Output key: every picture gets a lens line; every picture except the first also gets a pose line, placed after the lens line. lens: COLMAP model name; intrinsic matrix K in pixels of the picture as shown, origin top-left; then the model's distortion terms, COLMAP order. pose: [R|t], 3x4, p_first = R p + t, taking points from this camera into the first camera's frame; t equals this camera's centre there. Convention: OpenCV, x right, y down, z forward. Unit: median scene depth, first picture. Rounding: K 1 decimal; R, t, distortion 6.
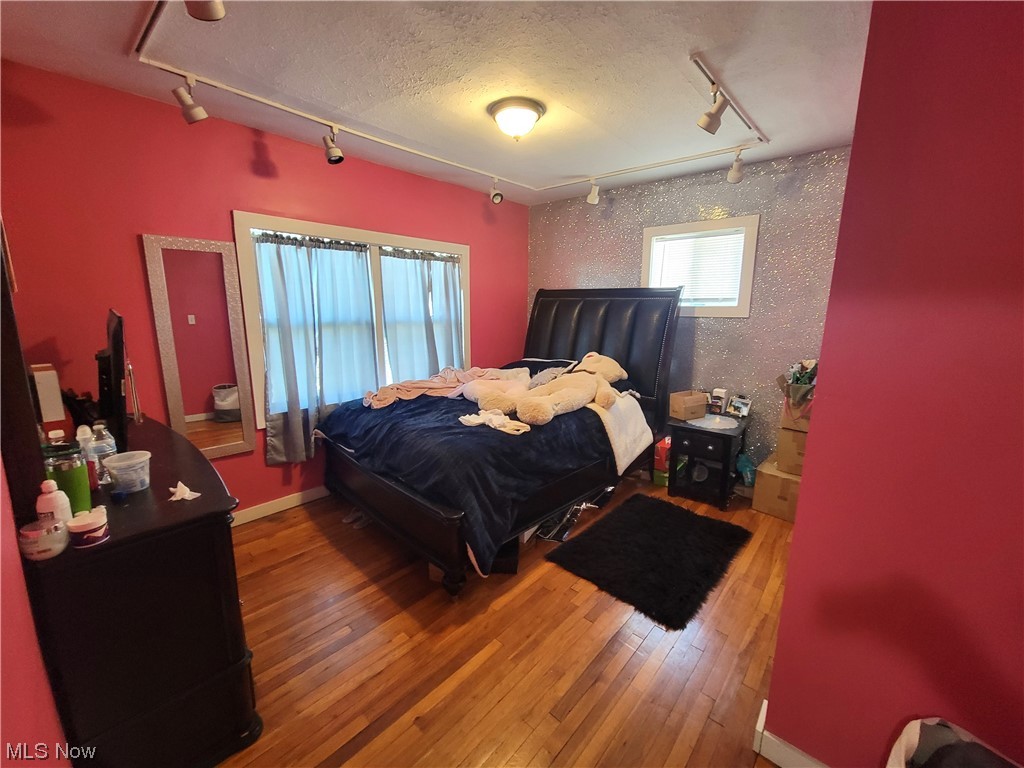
lens RADIAL K [[420.8, 0, 518.7], [0, 420.8, 385.4], [0, 0, 1]] dist [0.004447, -0.000033]
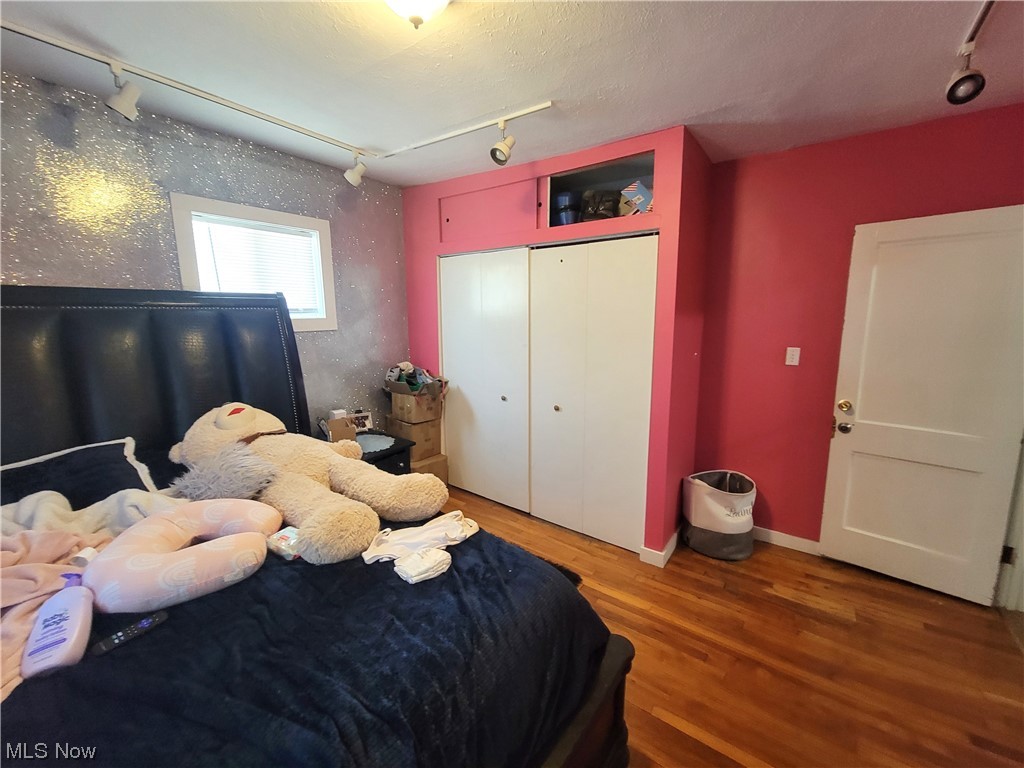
lens RADIAL K [[420.8, 0, 518.7], [0, 420.8, 385.4], [0, 0, 1]] dist [0.004447, -0.000033]
pose [[-0.096669, -0.170906, 0.980534, -0.411941], [0.188530, 0.964169, 0.186641, -0.133624], [-0.977298, 0.202903, -0.060984, 0.649145]]
